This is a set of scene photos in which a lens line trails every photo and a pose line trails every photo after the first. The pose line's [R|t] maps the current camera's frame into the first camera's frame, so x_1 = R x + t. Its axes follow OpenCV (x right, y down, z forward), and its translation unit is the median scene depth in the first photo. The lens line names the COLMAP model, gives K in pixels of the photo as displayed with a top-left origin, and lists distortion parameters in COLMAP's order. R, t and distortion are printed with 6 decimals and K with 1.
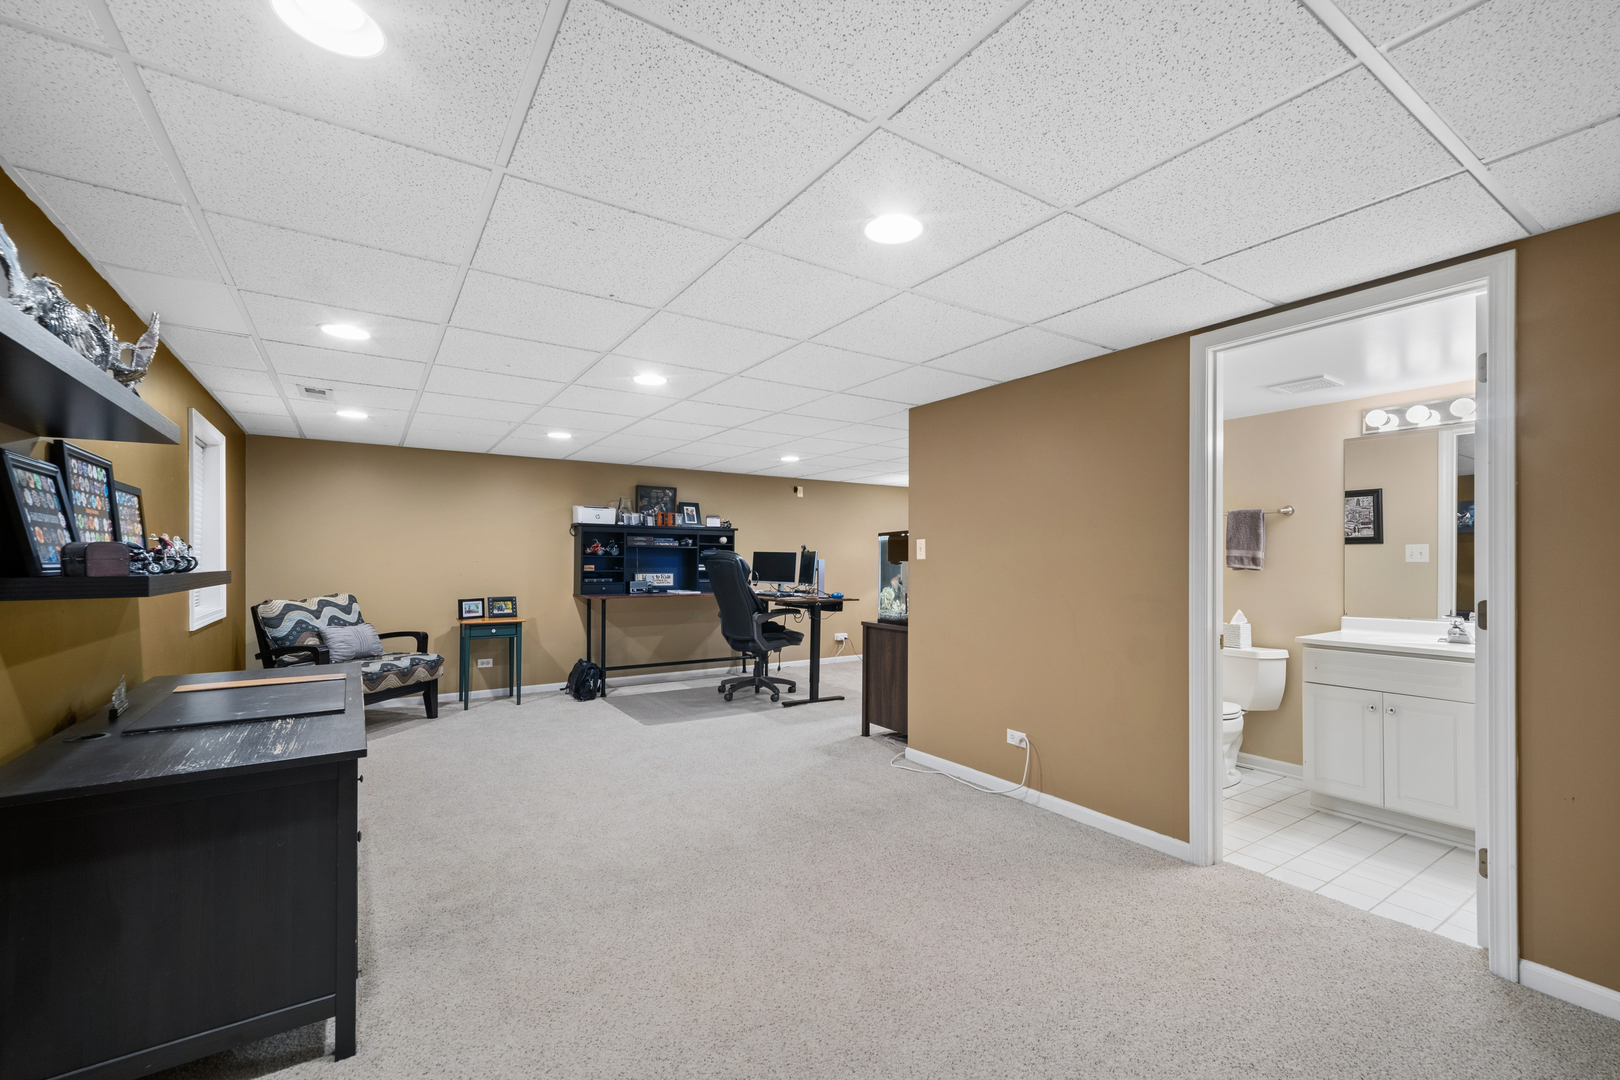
lens RADIAL K [[676.3, 0, 781.3], [0, 676.3, 558.2], [0, 0, 1]] dist [-0.016194, 0.000818]
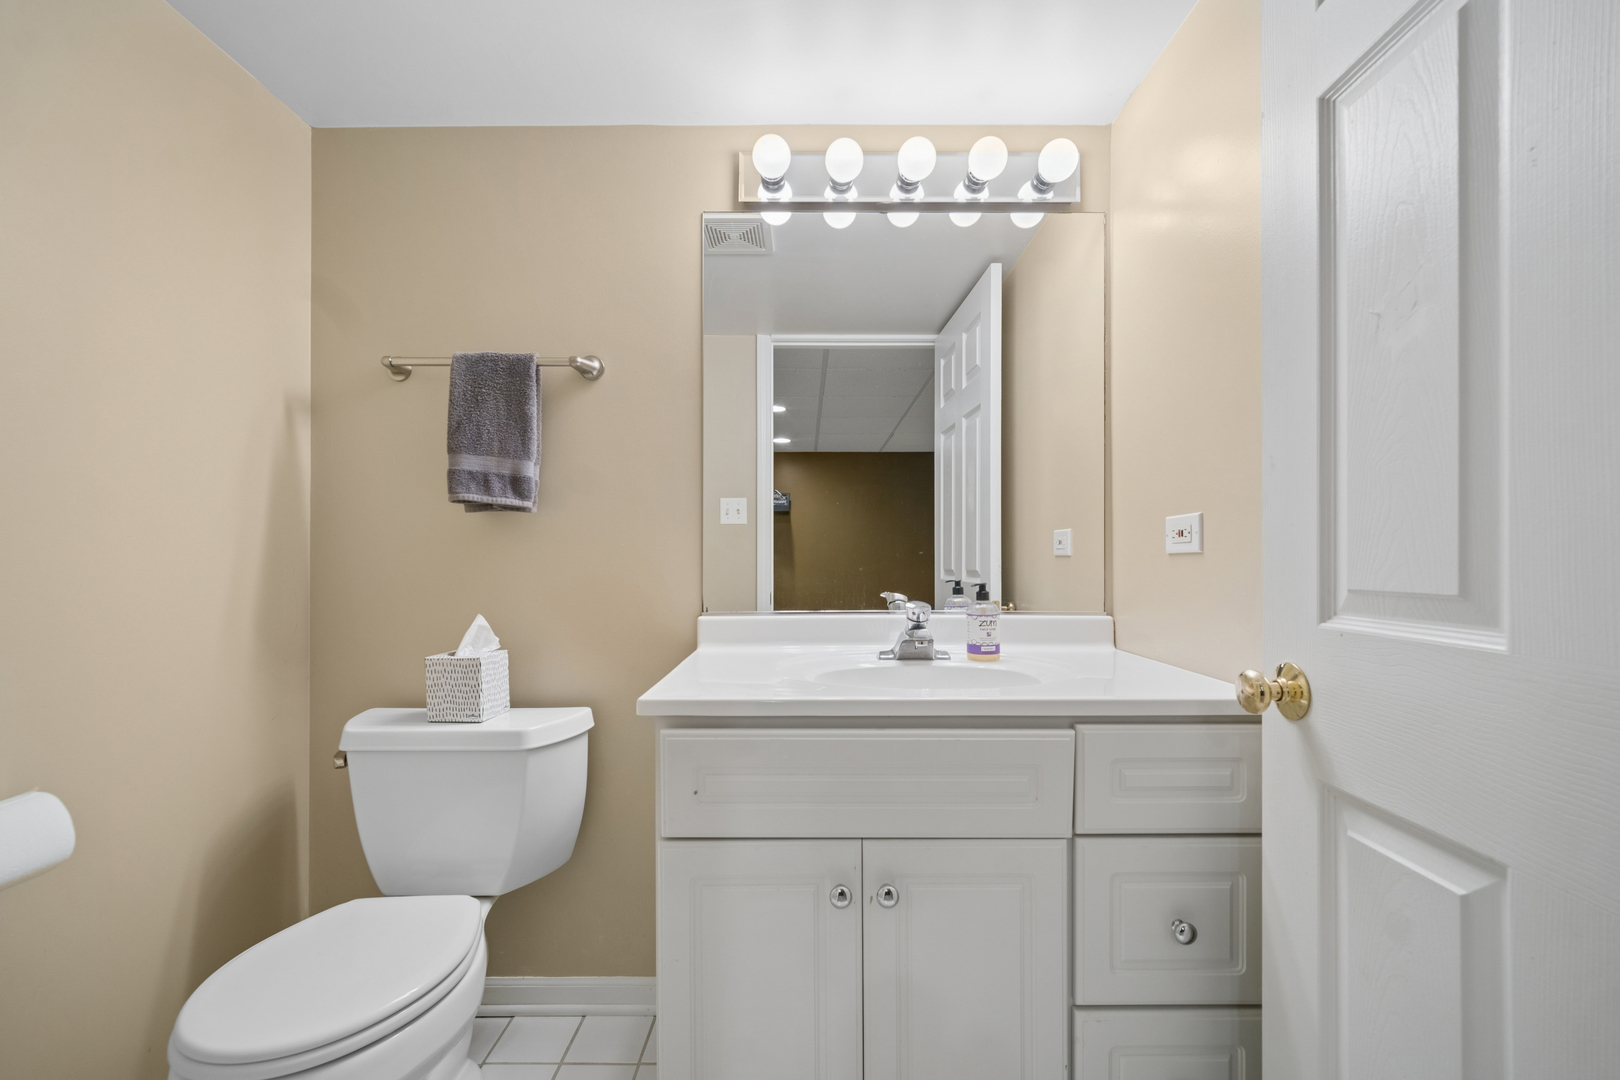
lens RADIAL K [[676.3, 0, 807.2], [0, 676.3, 552.1], [0, 0, 1]] dist [-0.016194, 0.000818]
pose [[0.517287, 0.008218, 0.855772, 0.461487], [-0.001088, 0.999959, -0.008944, 0.045268], [-0.855811, 0.003695, 0.517275, 0.658709]]
